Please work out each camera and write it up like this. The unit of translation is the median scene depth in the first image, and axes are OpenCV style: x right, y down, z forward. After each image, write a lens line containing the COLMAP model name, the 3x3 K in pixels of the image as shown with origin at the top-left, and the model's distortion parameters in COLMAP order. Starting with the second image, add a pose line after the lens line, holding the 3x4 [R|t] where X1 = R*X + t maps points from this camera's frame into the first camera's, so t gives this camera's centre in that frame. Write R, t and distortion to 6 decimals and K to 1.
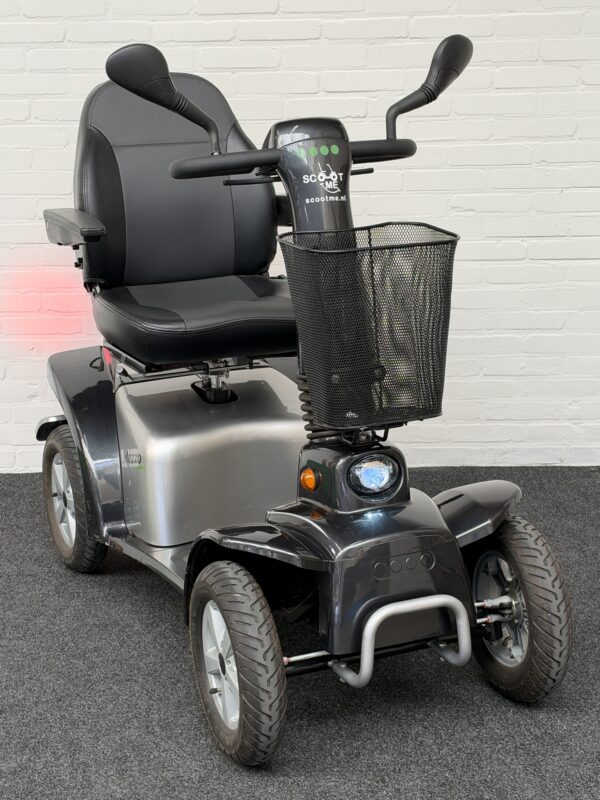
lens RADIAL K [[1431.3, 0, 311.7], [0, 1431.3, 414.5], [0, 0, 1]] dist [0.157622, 0.000000]
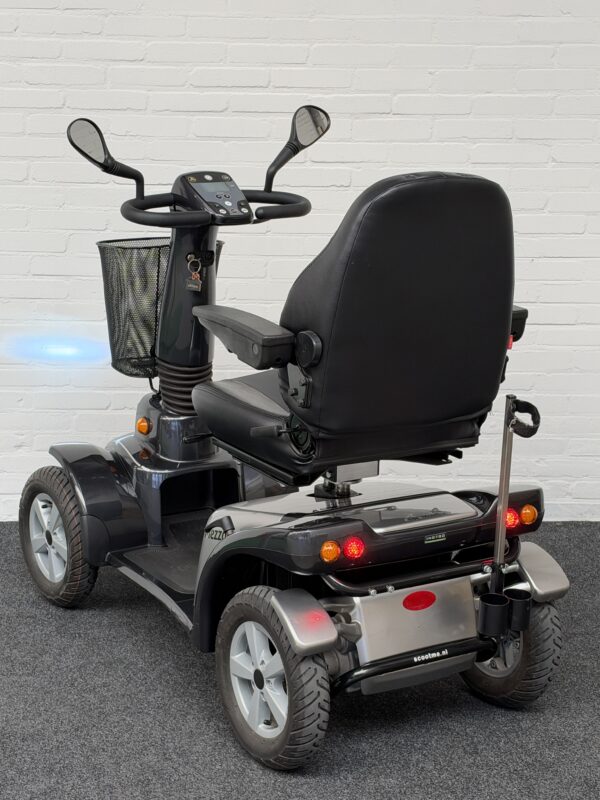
lens RADIAL K [[1504.3, 0, 305.9], [0, 1504.3, 415.5], [0, 0, 1]] dist [0.181298, 0.000000]
pose [[0.998247, 0.016875, 0.056732, -0.055135], [-0.014388, 0.998929, -0.043975, 0.010588], [-0.057413, 0.043081, 0.997421, -0.095743]]
